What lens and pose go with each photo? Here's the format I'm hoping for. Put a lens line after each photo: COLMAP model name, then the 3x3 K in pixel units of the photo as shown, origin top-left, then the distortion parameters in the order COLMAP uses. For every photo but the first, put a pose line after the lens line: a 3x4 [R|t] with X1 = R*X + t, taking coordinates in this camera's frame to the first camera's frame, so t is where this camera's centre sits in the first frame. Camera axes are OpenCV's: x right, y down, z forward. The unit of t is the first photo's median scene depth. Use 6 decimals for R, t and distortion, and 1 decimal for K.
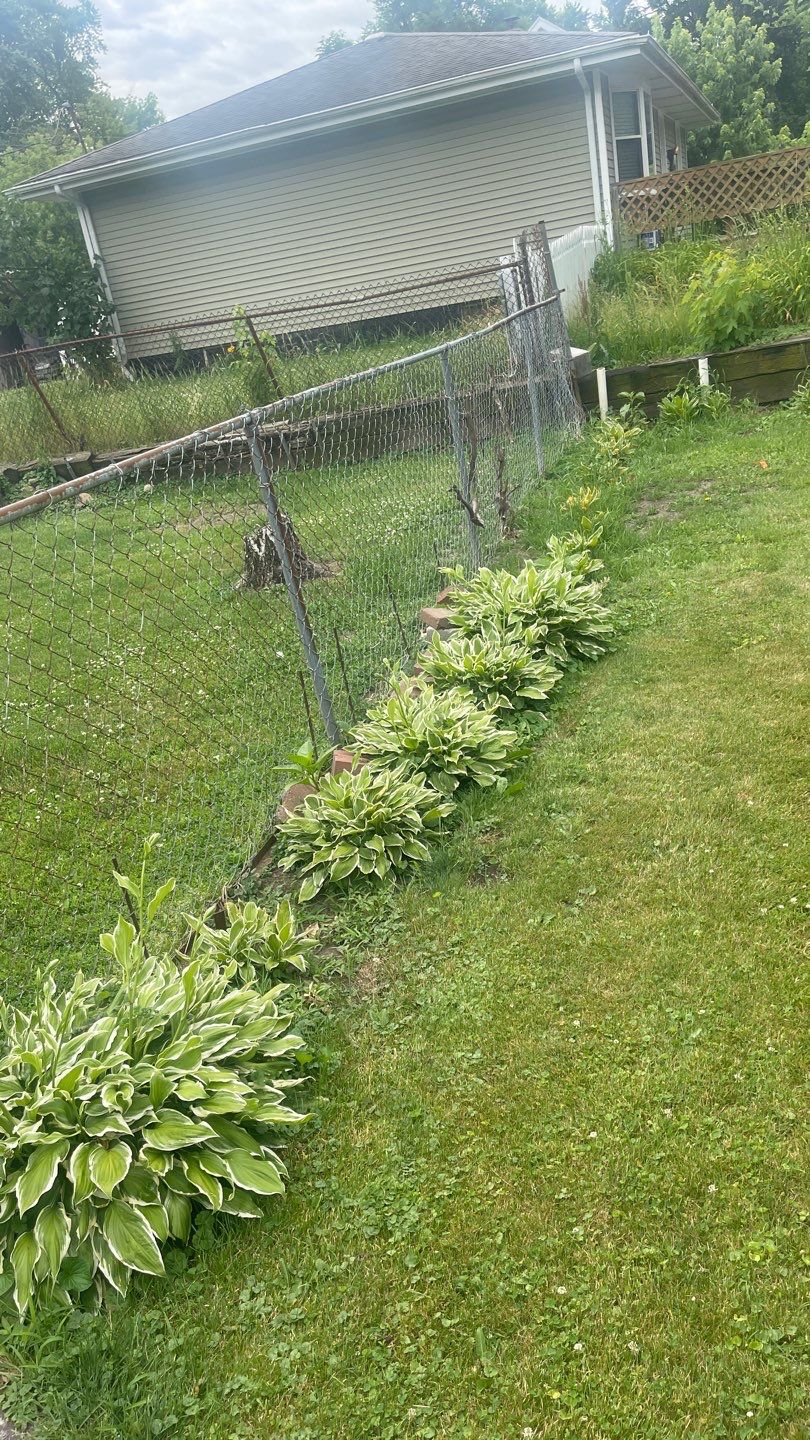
lens RADIAL K [[1072.8, 0, 409.3], [0, 1072.8, 748.1], [0, 0, 1]] dist [0.012644, -0.001270]
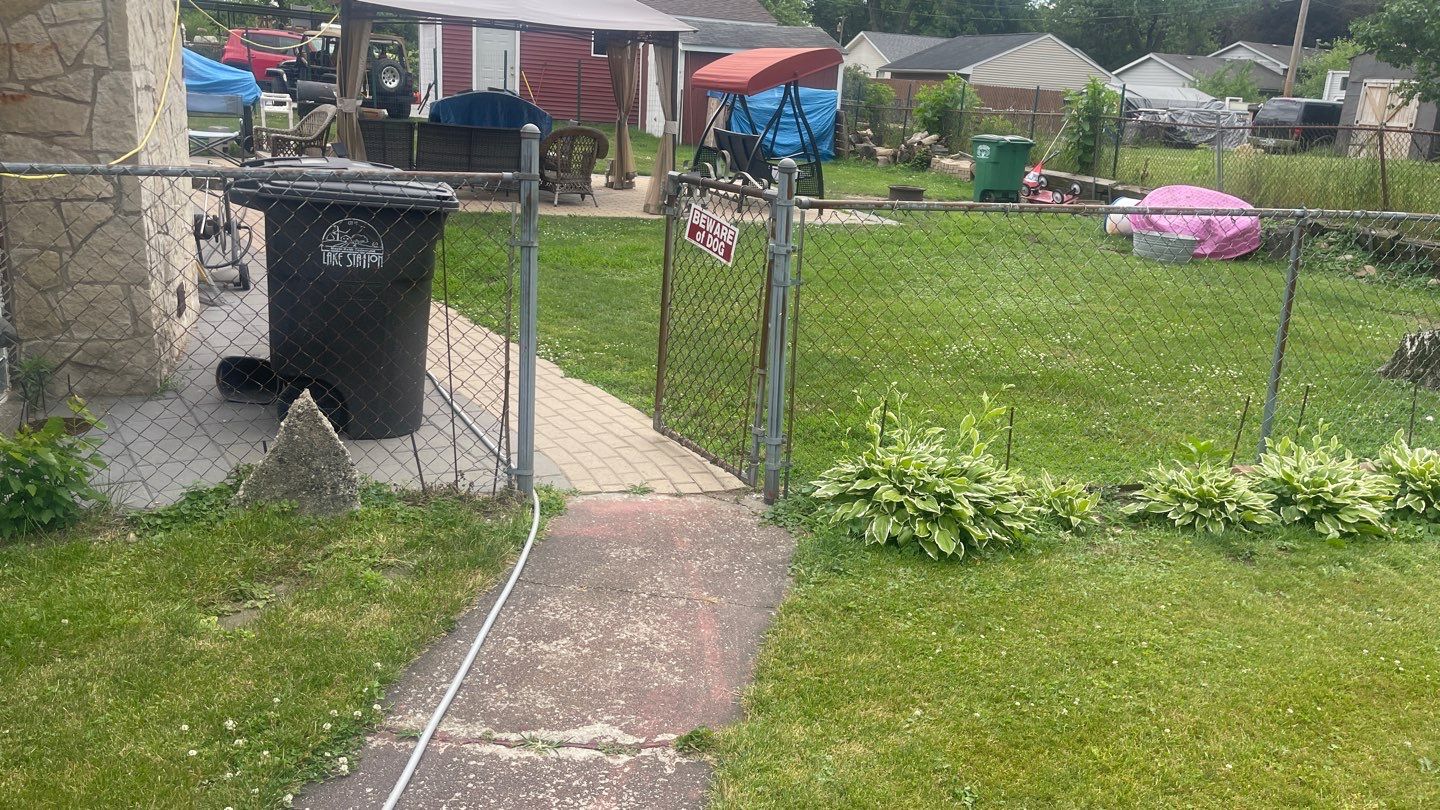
lens RADIAL K [[1072.8, 0, 719.2], [0, 1072.8, 403.6], [0, 0, 1]] dist [0.012644, -0.001270]
pose [[0.564022, 0.422310, -0.709601, 0.568793], [-0.462908, 0.873312, 0.151800, 0.043269], [0.683809, 0.242861, 0.688057, -0.433404]]
